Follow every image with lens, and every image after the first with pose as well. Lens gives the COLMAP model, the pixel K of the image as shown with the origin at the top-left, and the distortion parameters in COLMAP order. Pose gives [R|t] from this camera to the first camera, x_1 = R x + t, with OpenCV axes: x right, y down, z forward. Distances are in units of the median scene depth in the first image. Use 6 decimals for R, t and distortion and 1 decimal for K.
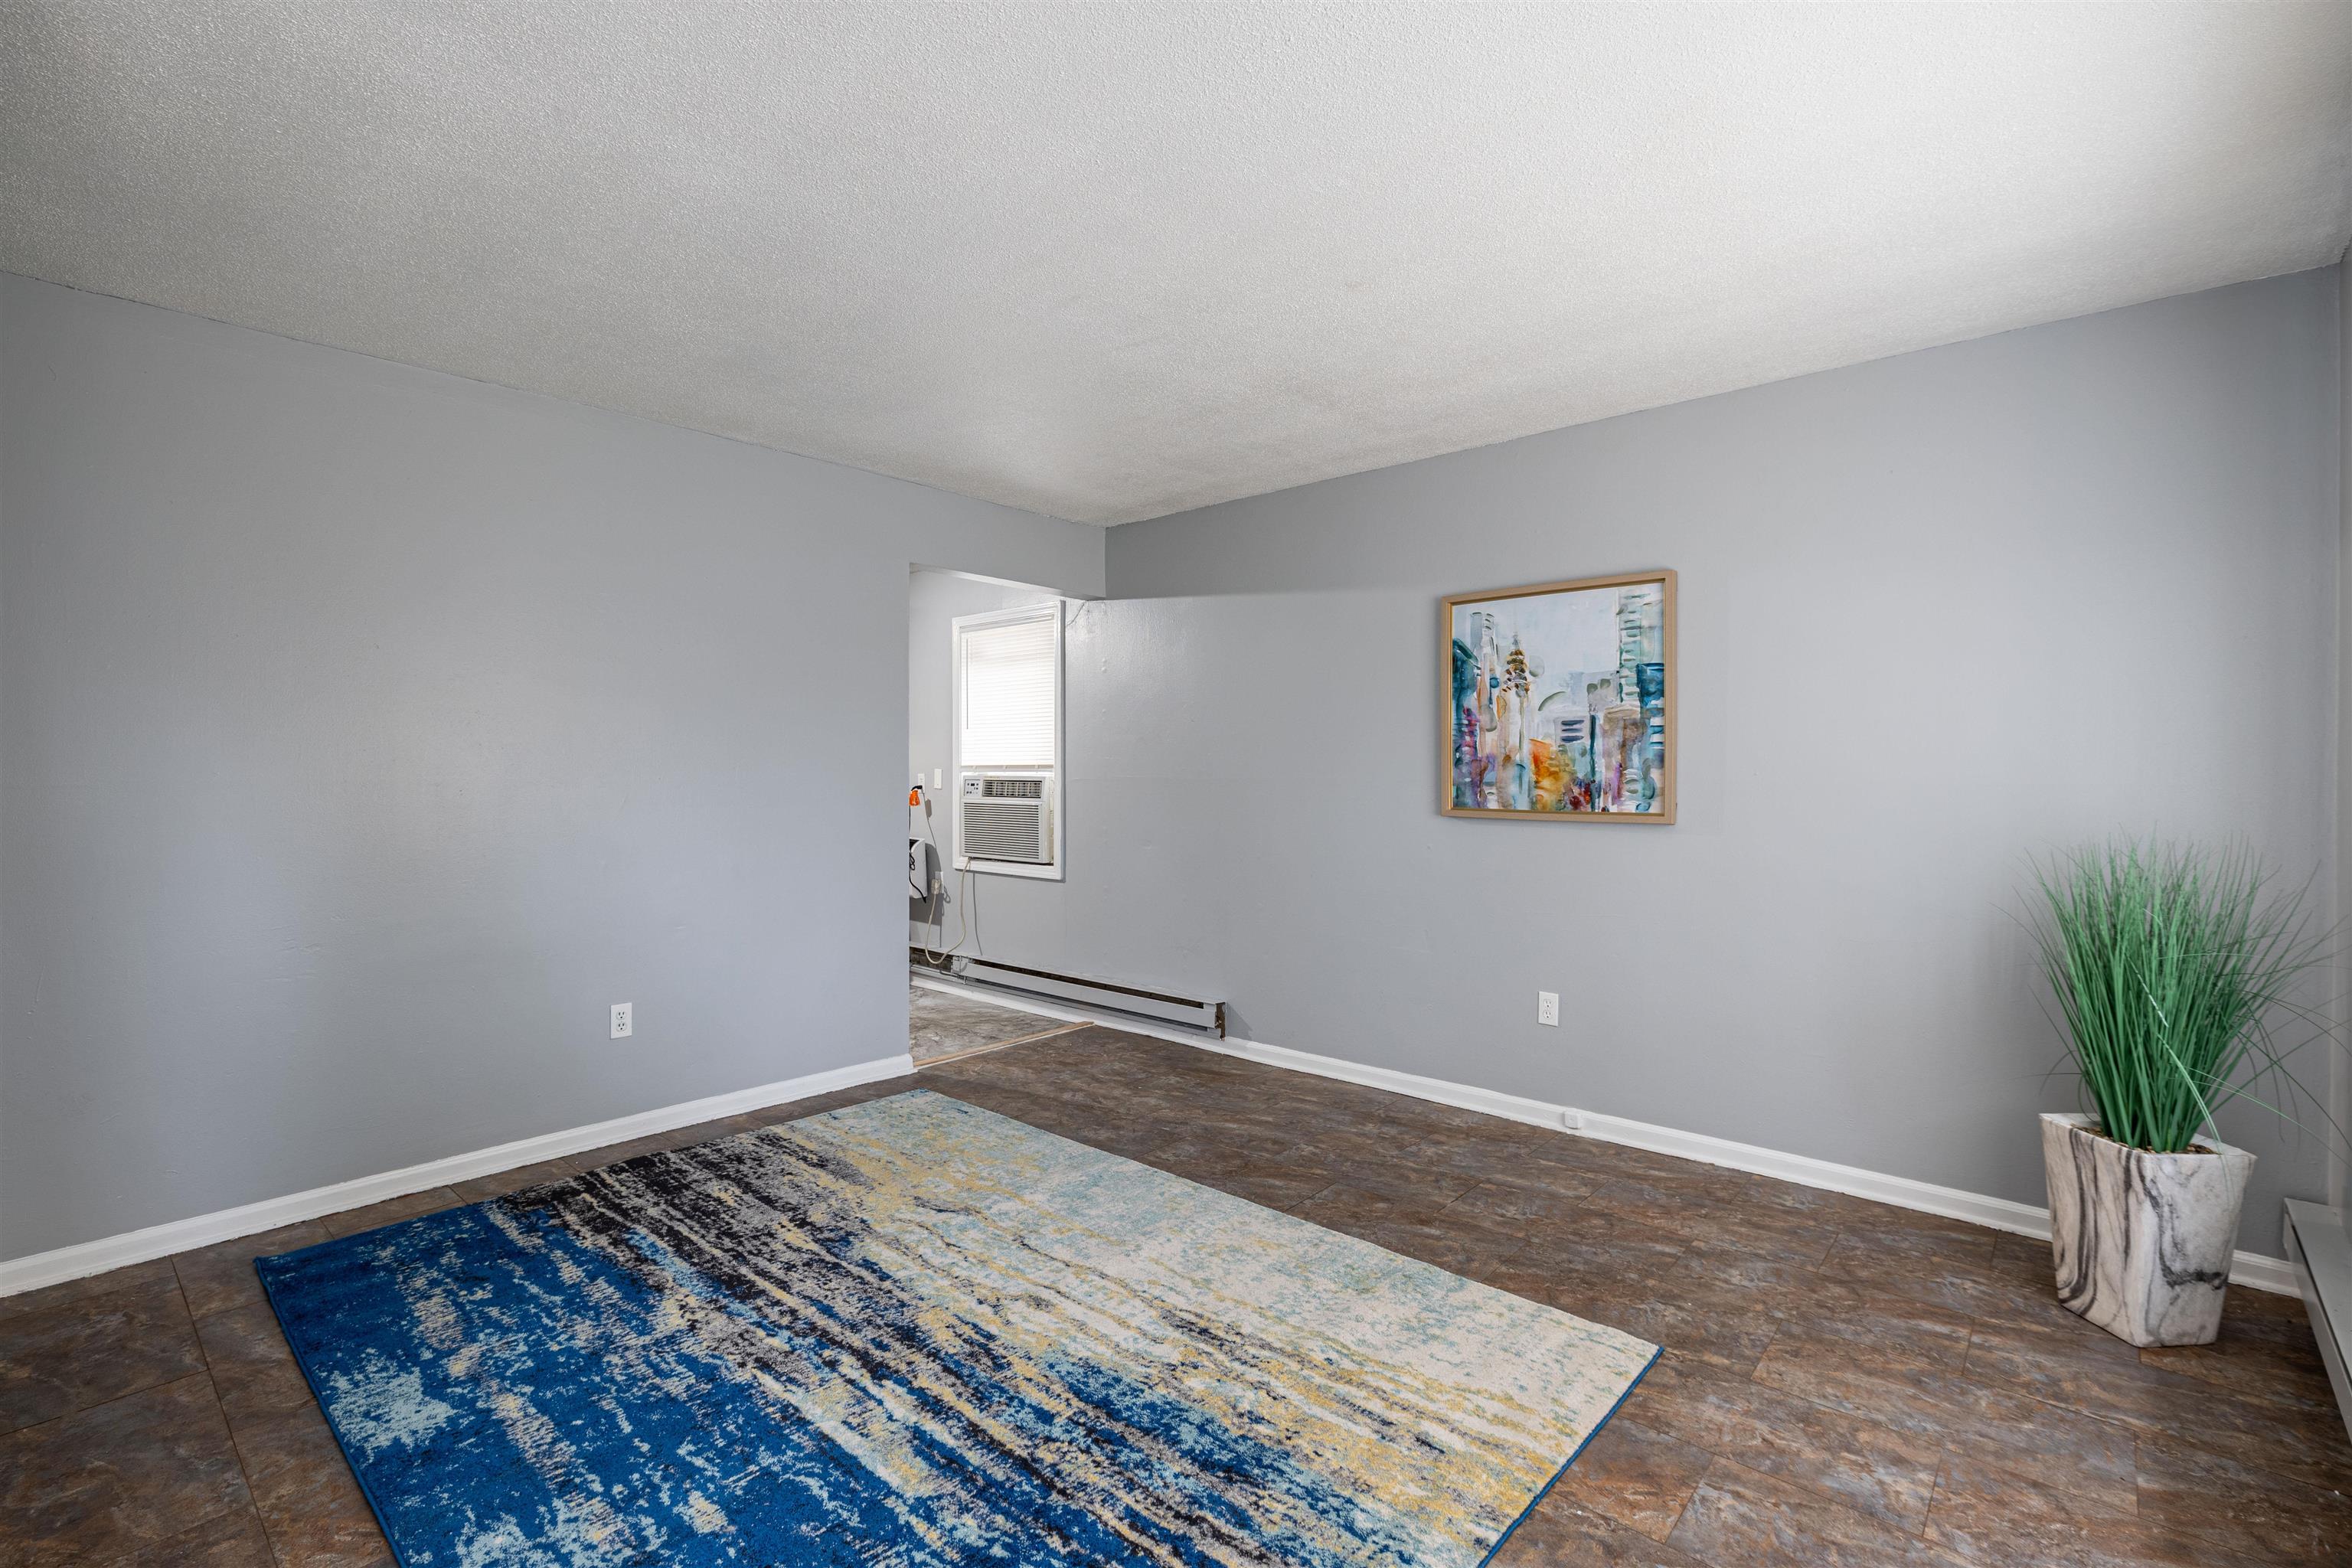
lens RADIAL K [[1077.3, 0, 1178.5], [0, 1077.3, 777.2], [0, 0, 1]] dist [-0.002809, -0.000225]
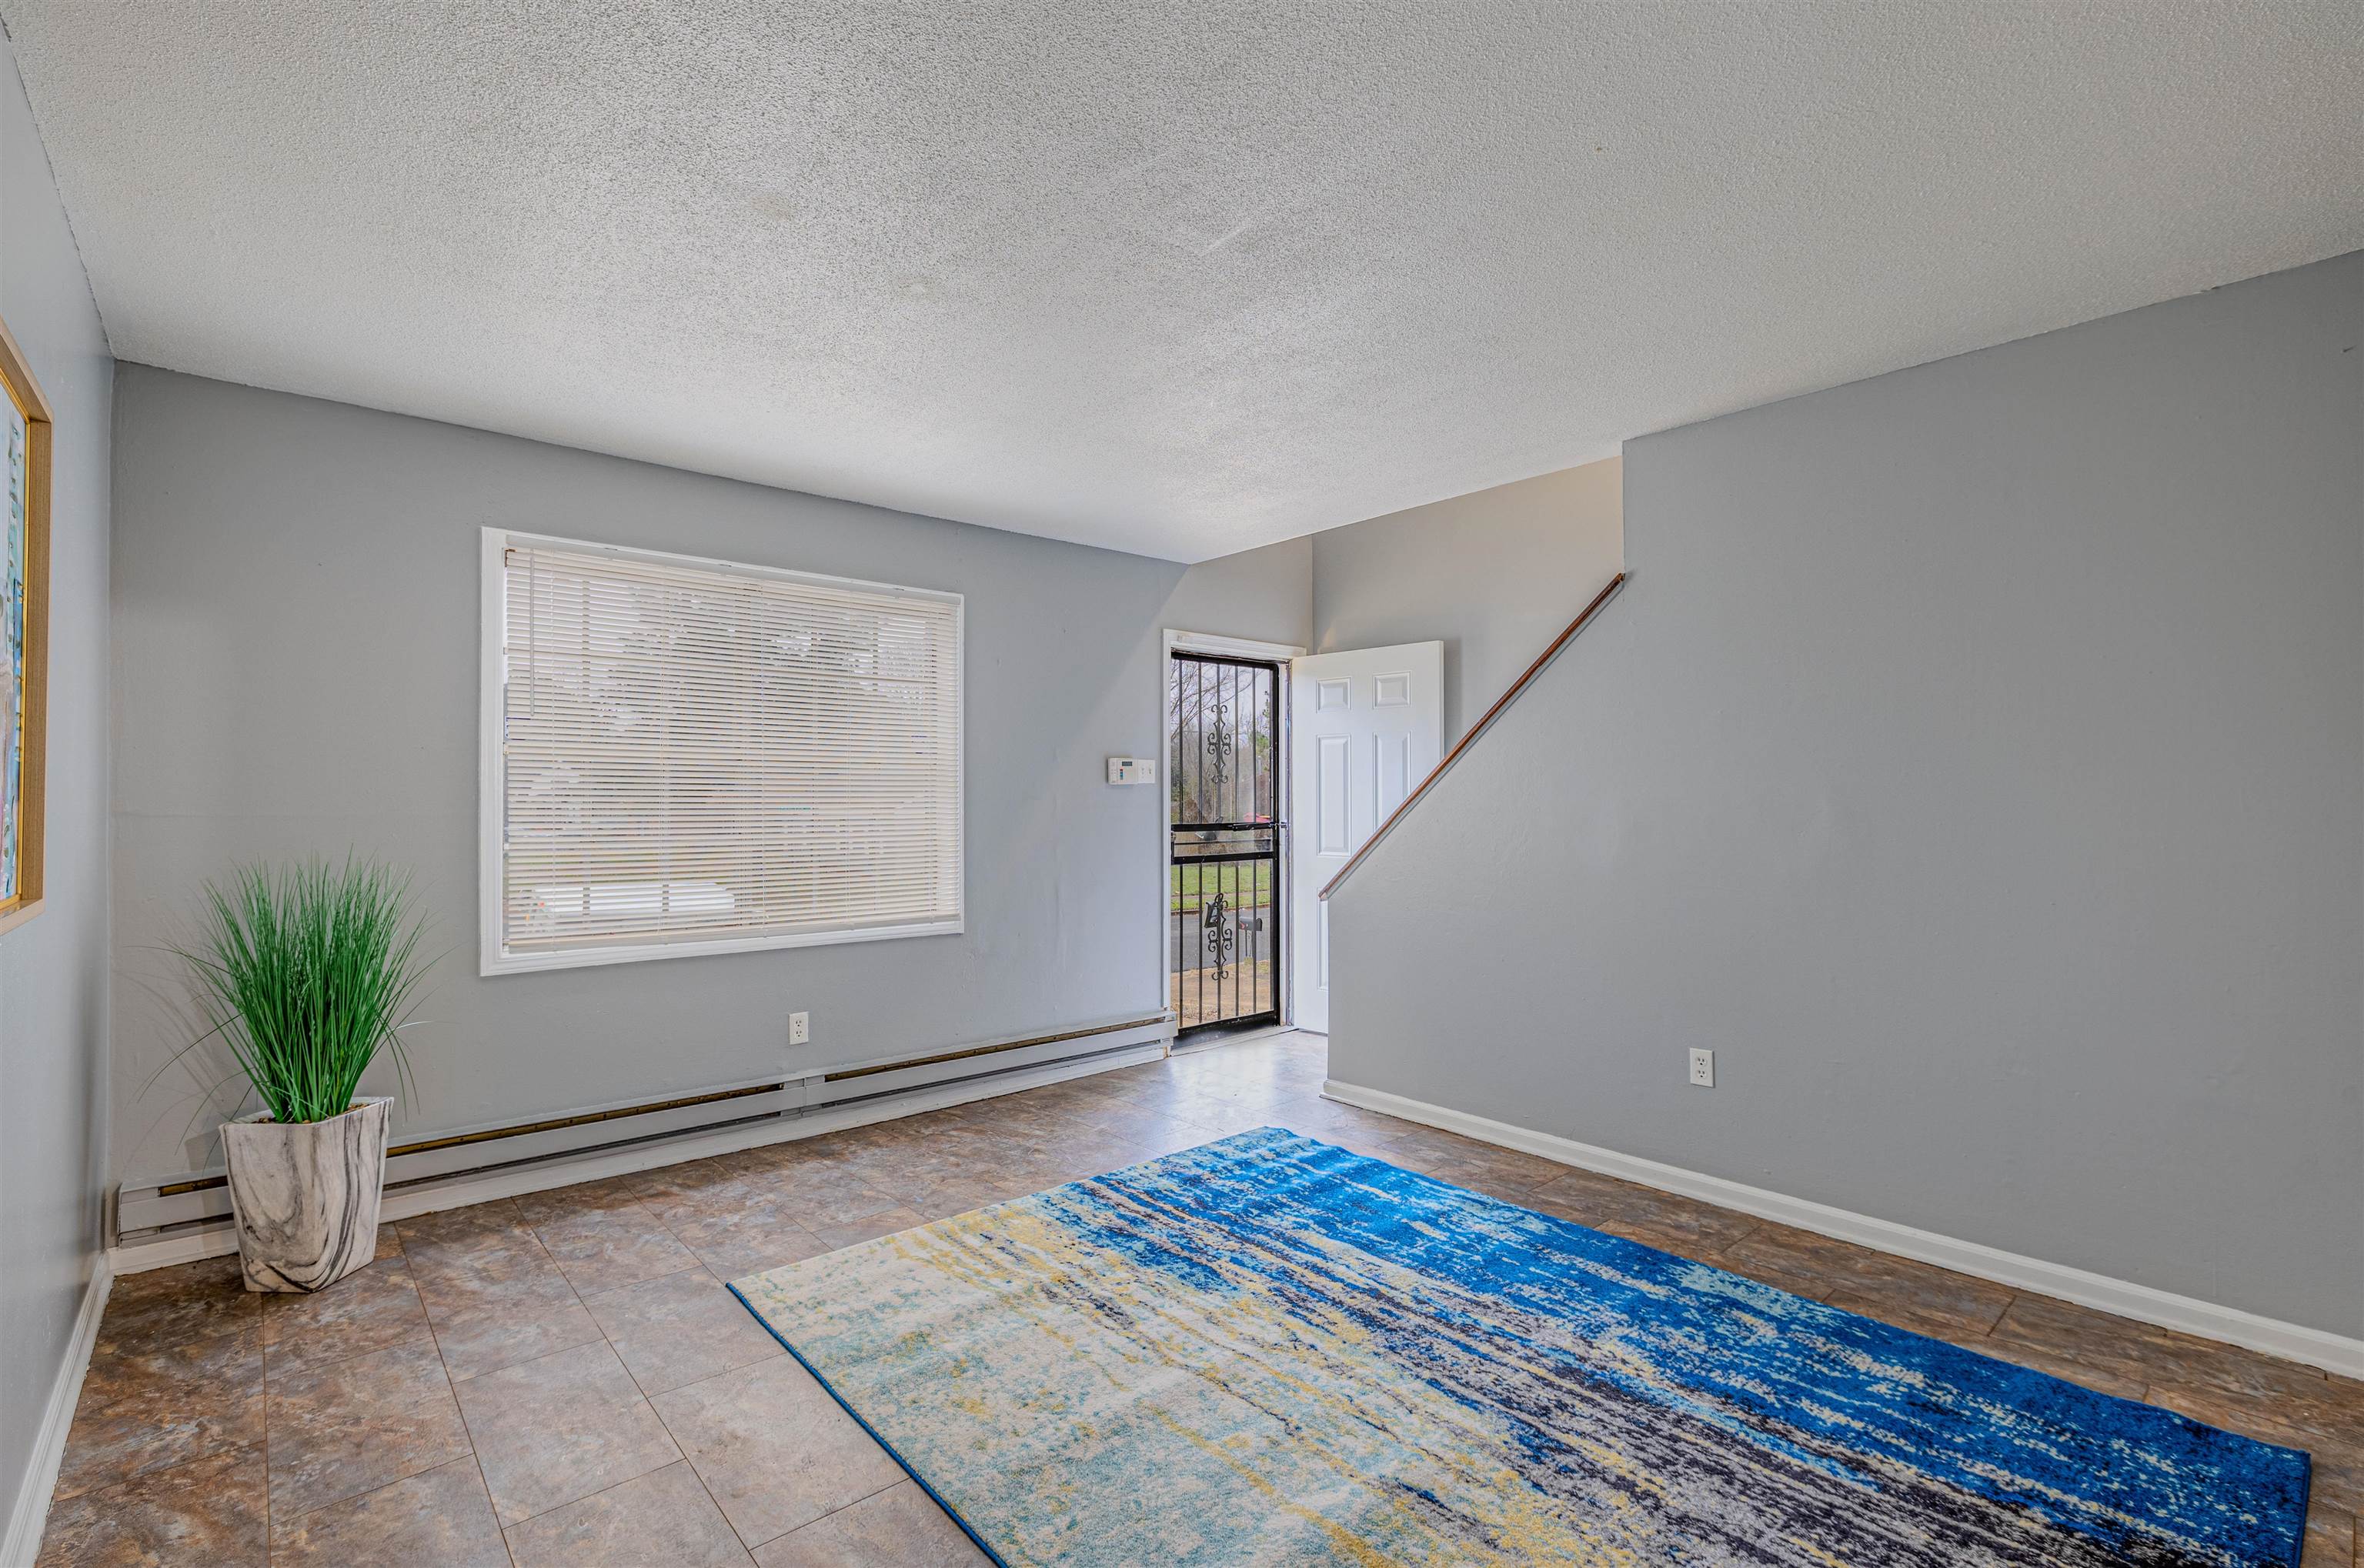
lens RADIAL K [[1082.7, 0, 1179.4], [0, 1082.7, 785.9], [0, 0, 1]] dist [-0.002809, -0.000225]
pose [[-0.992655, 0.001999, 0.120964, -0.194413], [0.002115, 0.999997, 0.000831, -0.023300], [-0.120962, 0.001081, -0.992657, 2.105847]]
